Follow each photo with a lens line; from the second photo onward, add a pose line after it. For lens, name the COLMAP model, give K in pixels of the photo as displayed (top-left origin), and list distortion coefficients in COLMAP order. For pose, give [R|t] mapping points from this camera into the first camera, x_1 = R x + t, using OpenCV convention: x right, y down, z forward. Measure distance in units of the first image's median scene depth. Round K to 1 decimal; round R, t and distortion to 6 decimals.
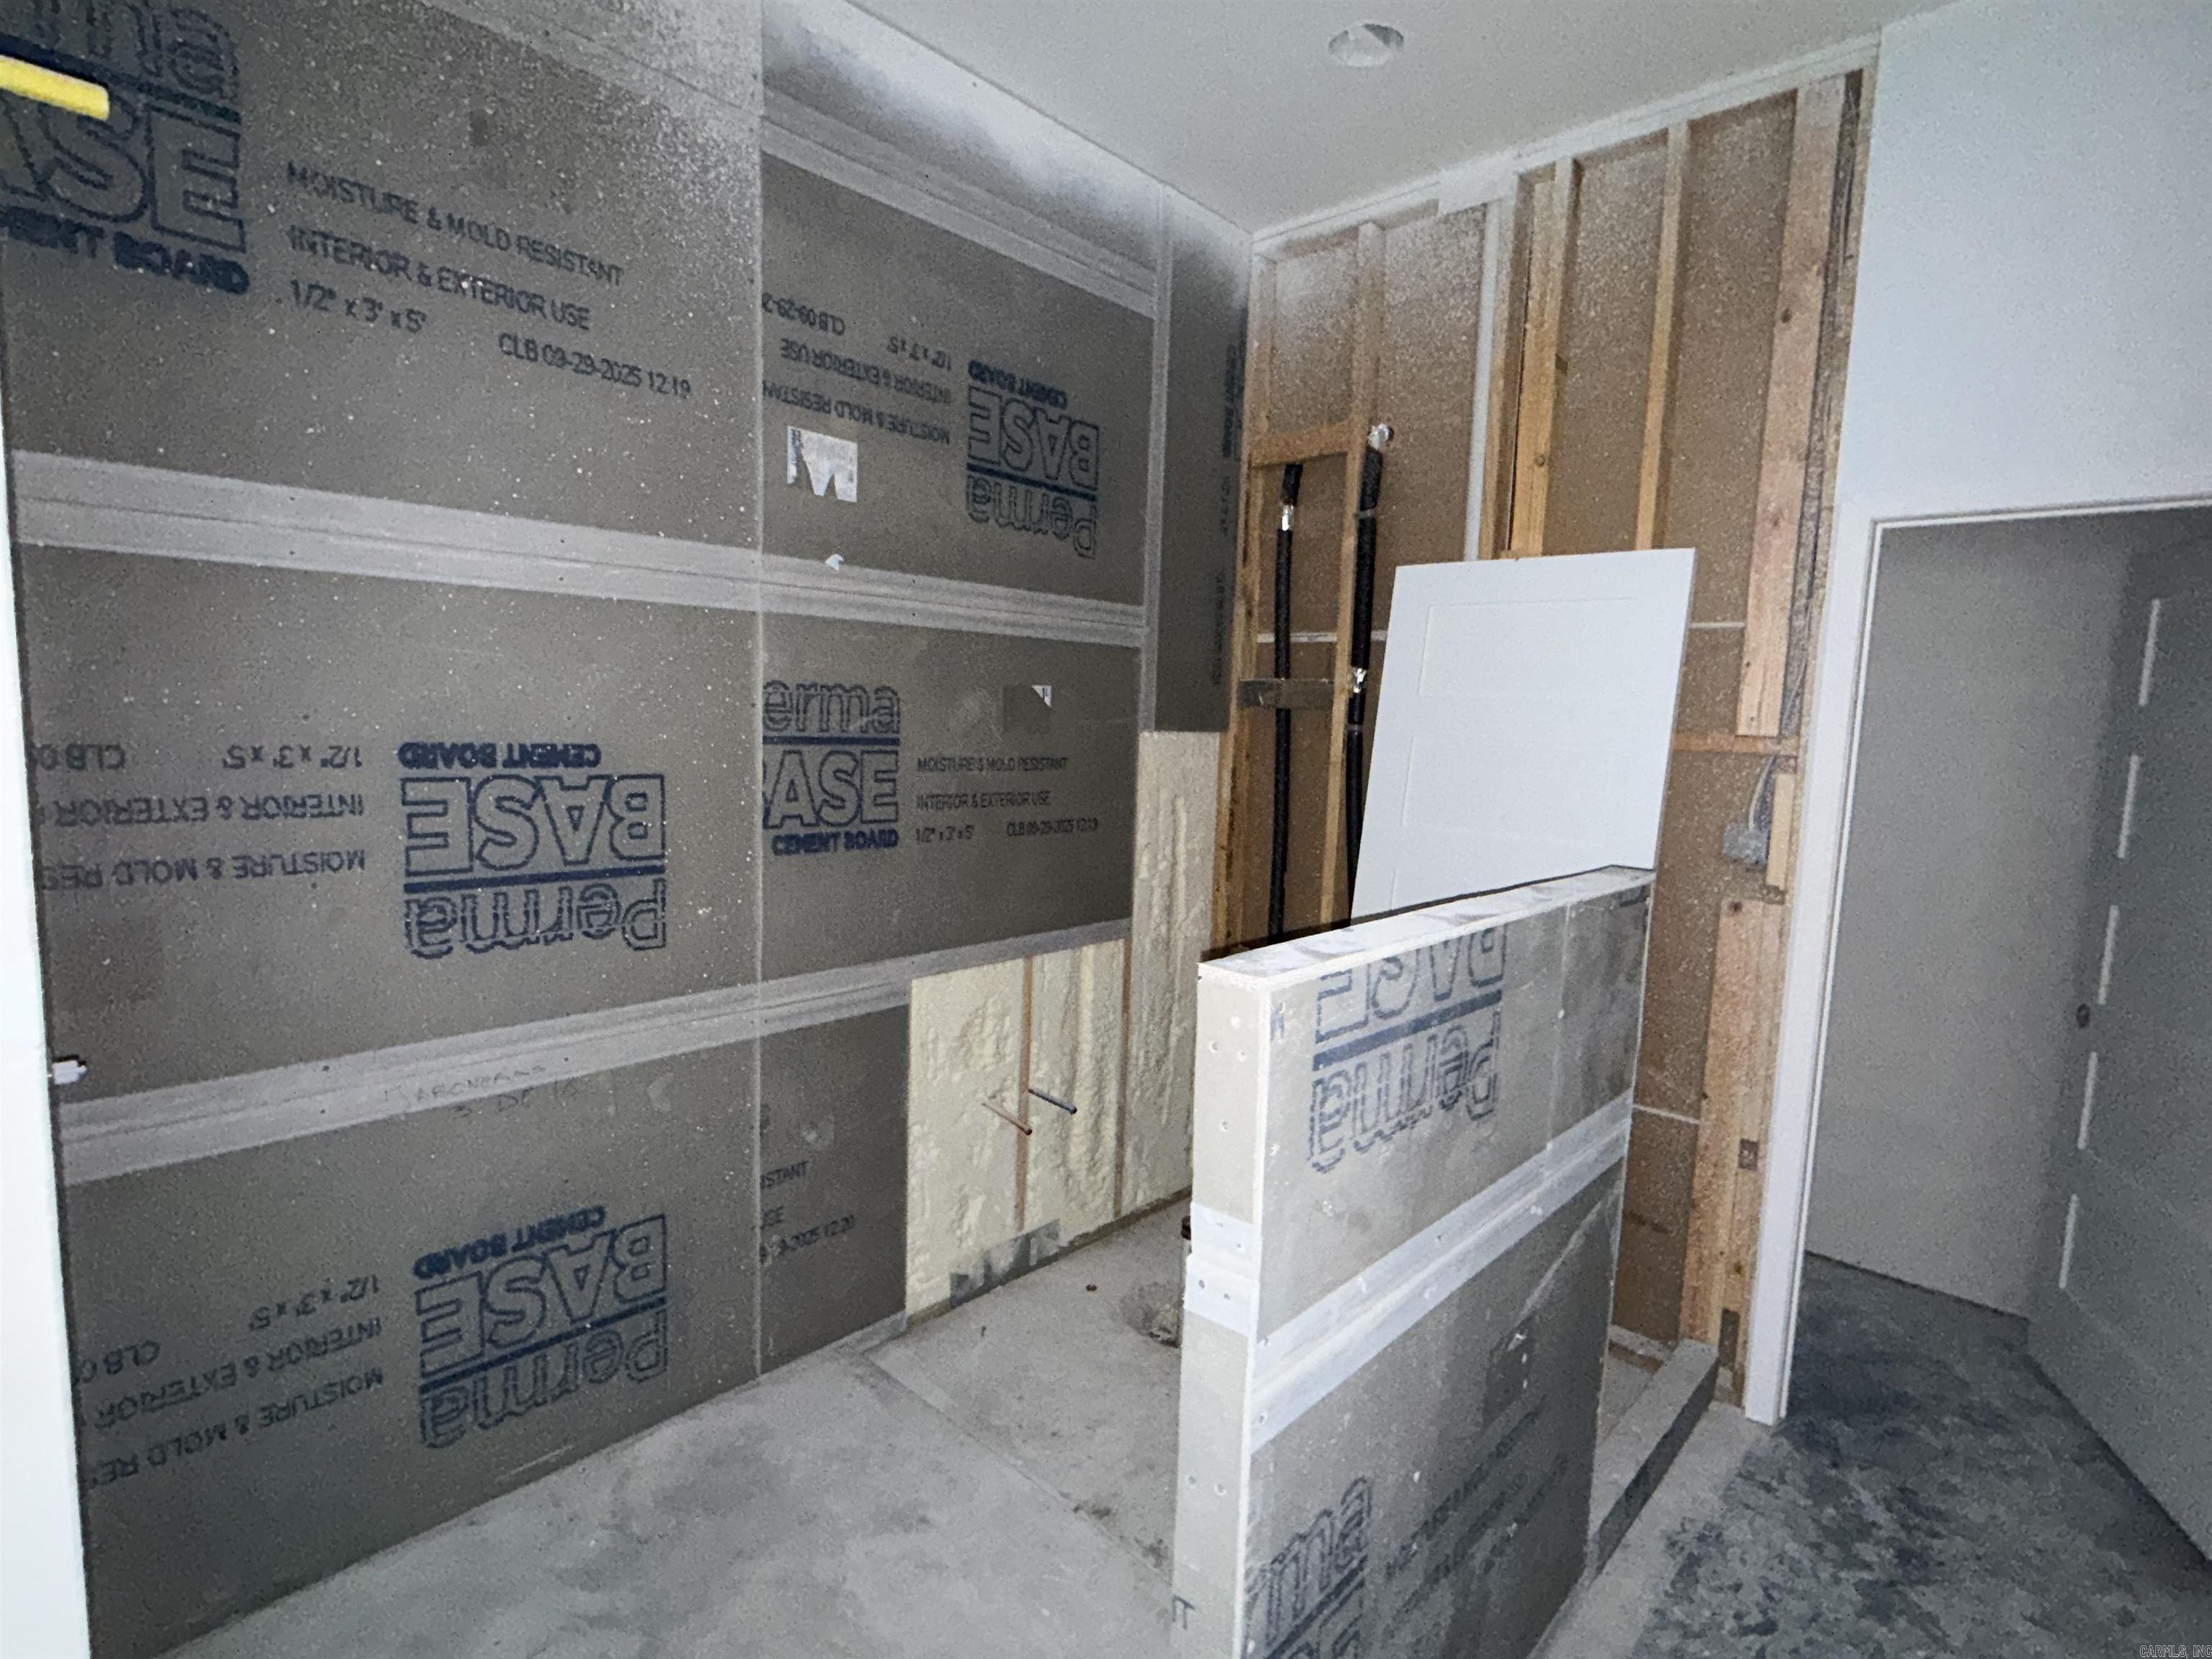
lens RADIAL K [[1097.0, 0, 1106.0], [0, 1097.0, 829.5], [0, 0, 1]] dist [0.008563, -0.000123]
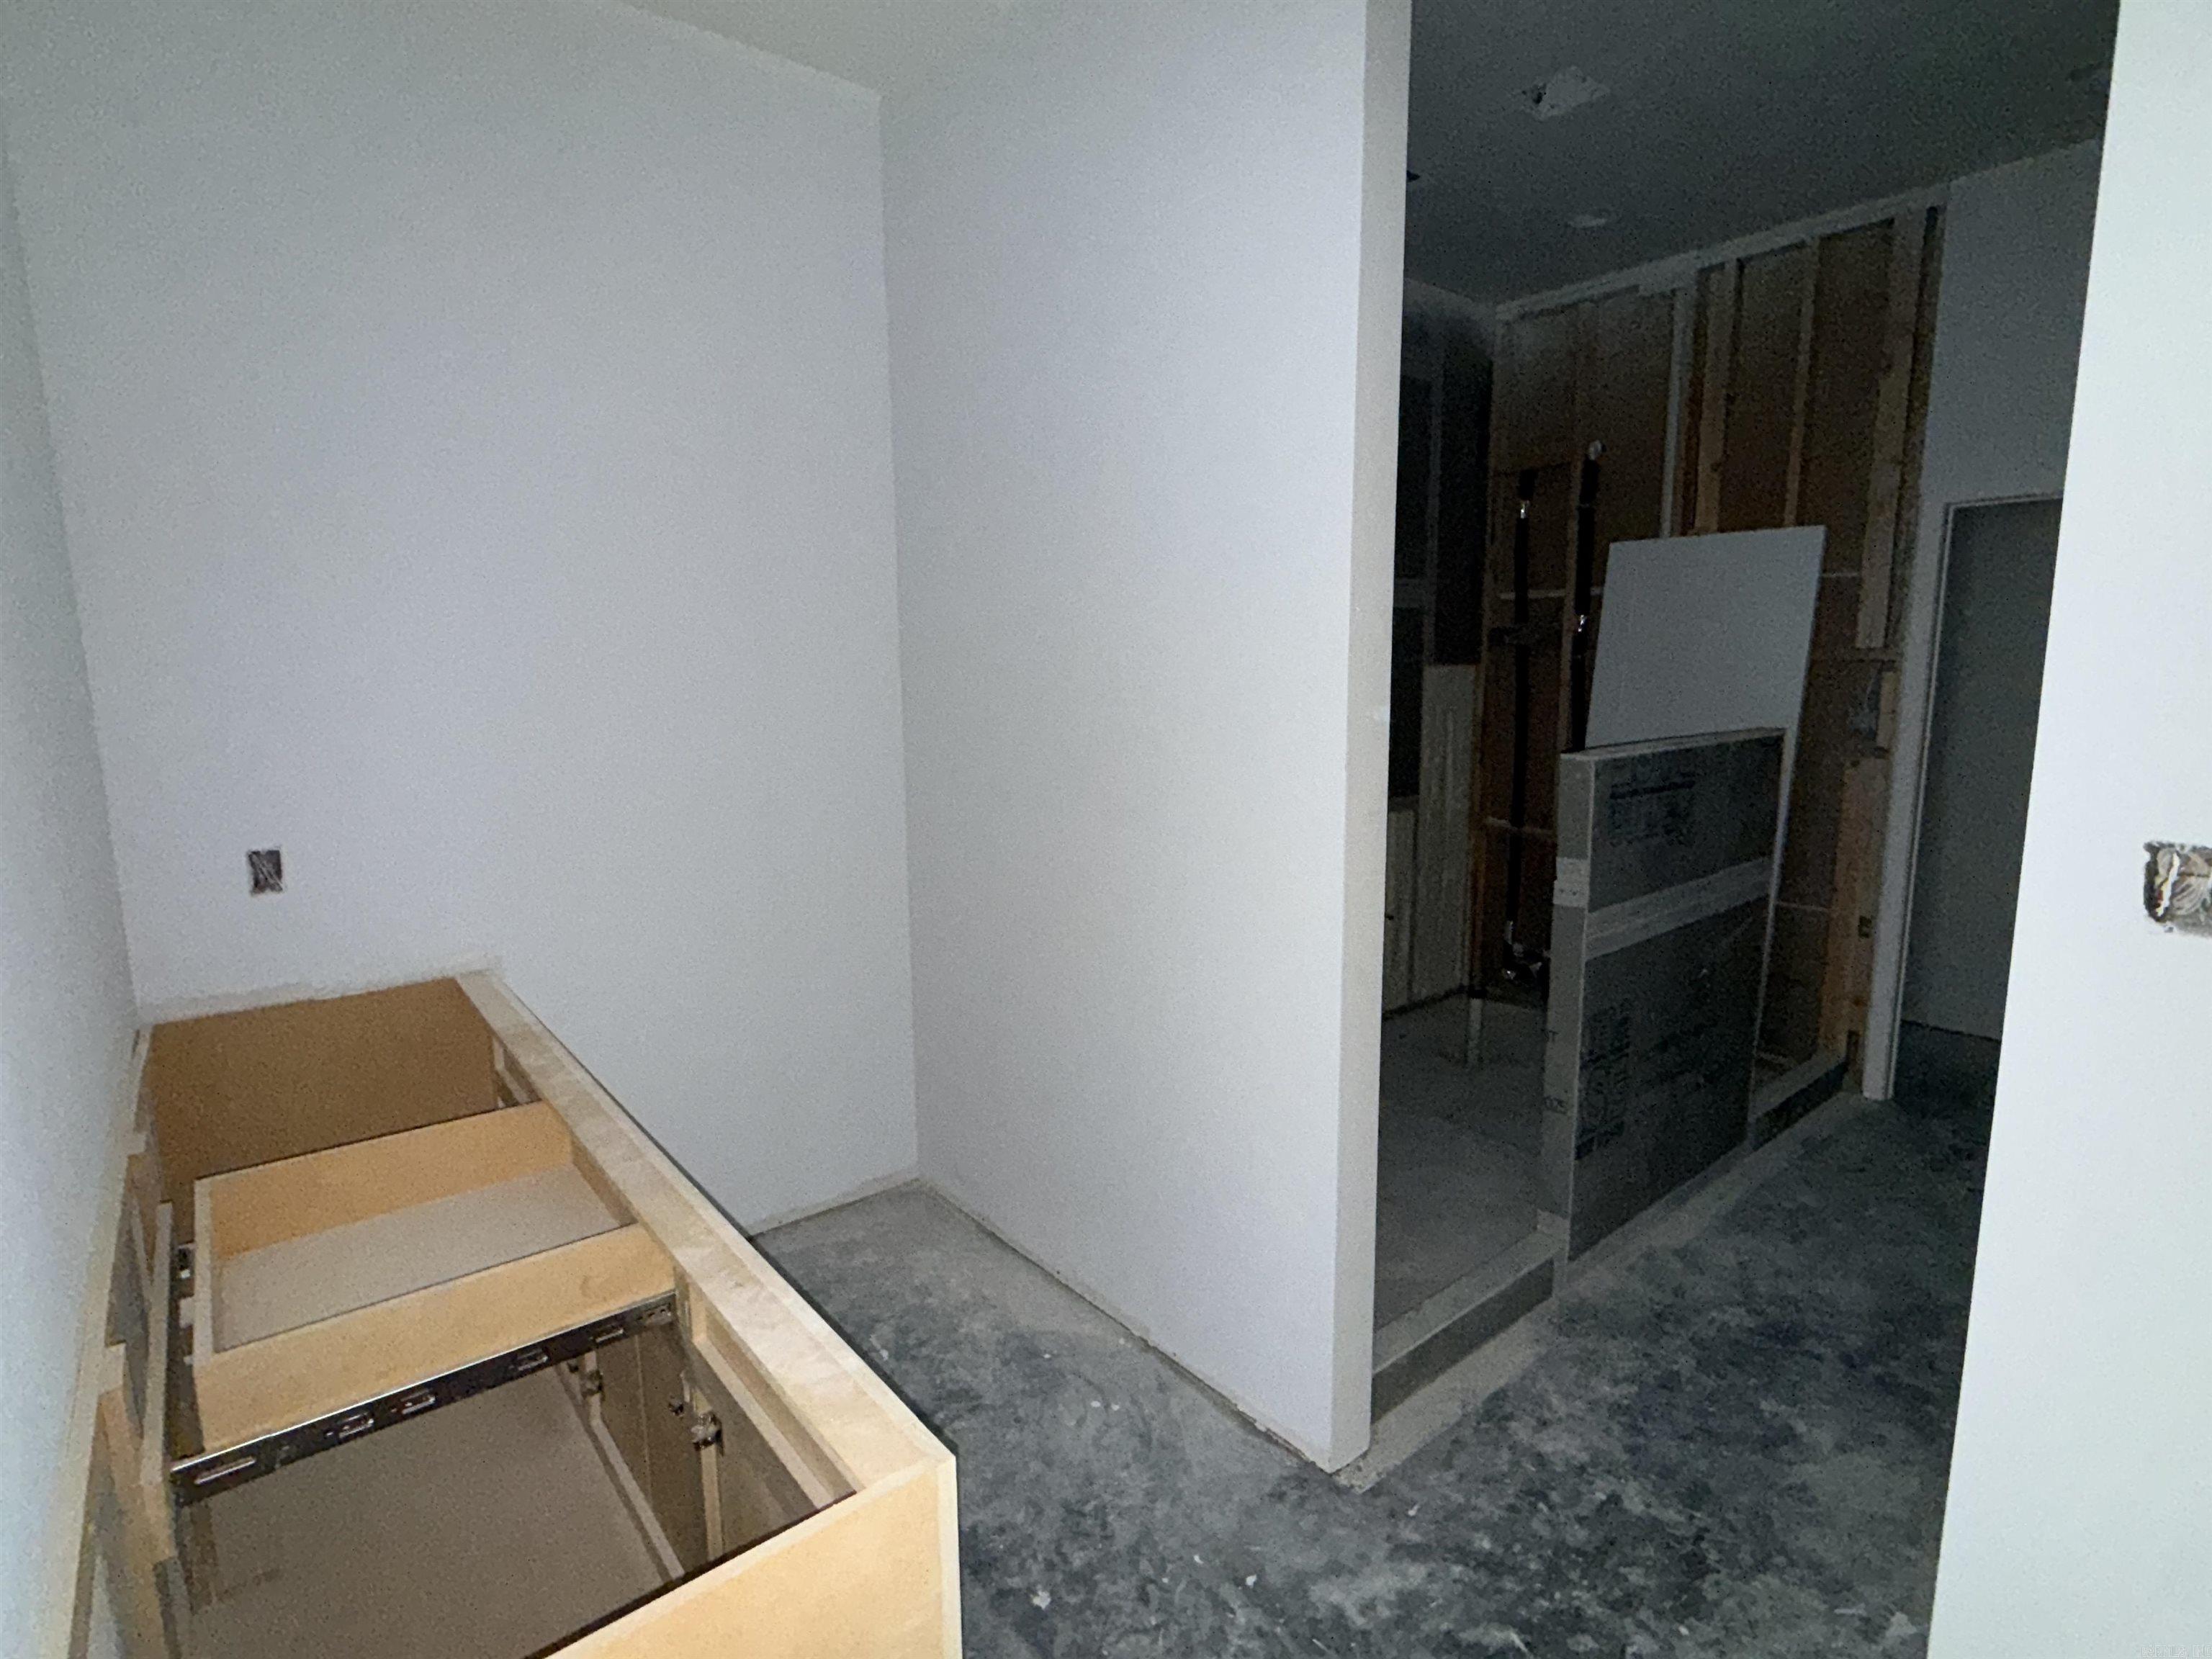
lens RADIAL K [[1097.0, 0, 1106.0], [0, 1097.0, 829.5], [0, 0, 1]] dist [0.008563, -0.000123]
pose [[0.990430, -0.026183, -0.135507, -0.211664], [0.032220, 0.998575, 0.042548, 0.055806], [0.134200, -0.046507, 0.989862, -0.553518]]
